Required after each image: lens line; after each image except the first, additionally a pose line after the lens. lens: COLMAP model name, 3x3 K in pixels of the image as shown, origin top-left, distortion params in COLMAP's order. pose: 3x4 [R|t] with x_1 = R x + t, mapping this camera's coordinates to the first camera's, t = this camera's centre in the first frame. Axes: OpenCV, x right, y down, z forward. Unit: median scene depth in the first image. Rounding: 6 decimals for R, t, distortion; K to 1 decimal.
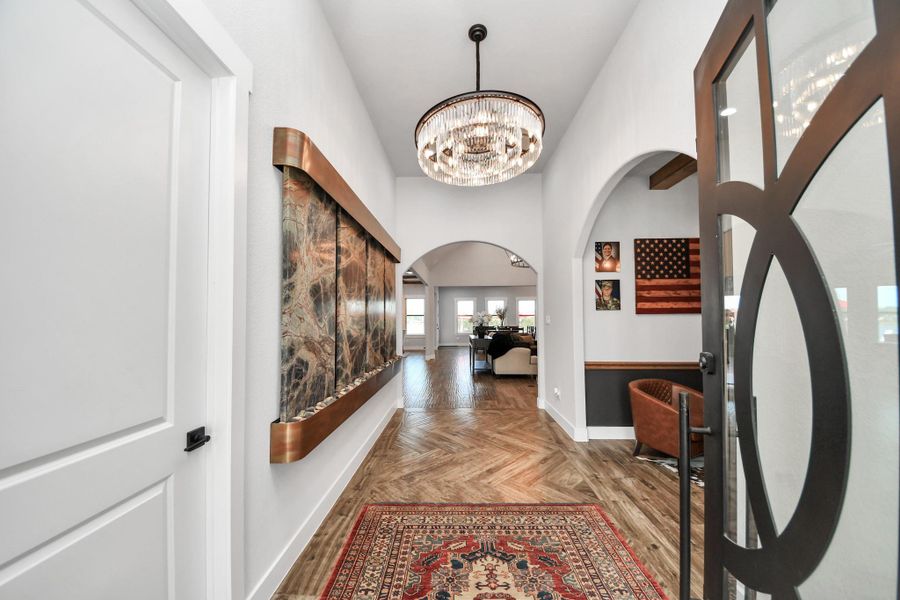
lens RADIAL K [[319.4, 0, 449.9], [0, 319.4, 306.6], [0, 0, 1]] dist [0.010108, -0.011173]
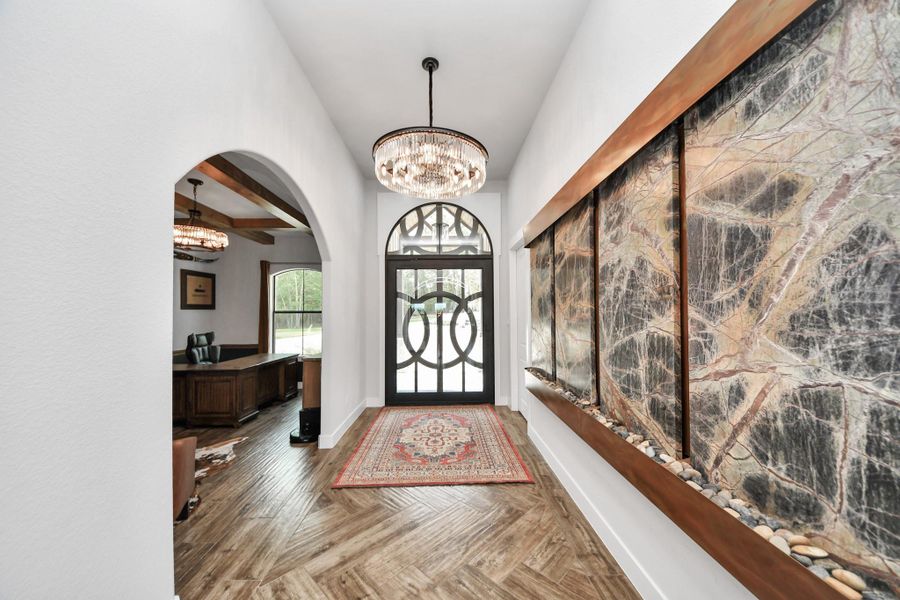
lens RADIAL K [[319.4, 0, 449.9], [0, 319.4, 306.6], [0, 0, 1]] dist [0.010108, -0.011173]
pose [[-0.998876, 0.010682, -0.046187, 0.081963], [0.013294, 0.998307, -0.056618, 0.045088], [0.045504, -0.057168, -0.997327, 2.120059]]
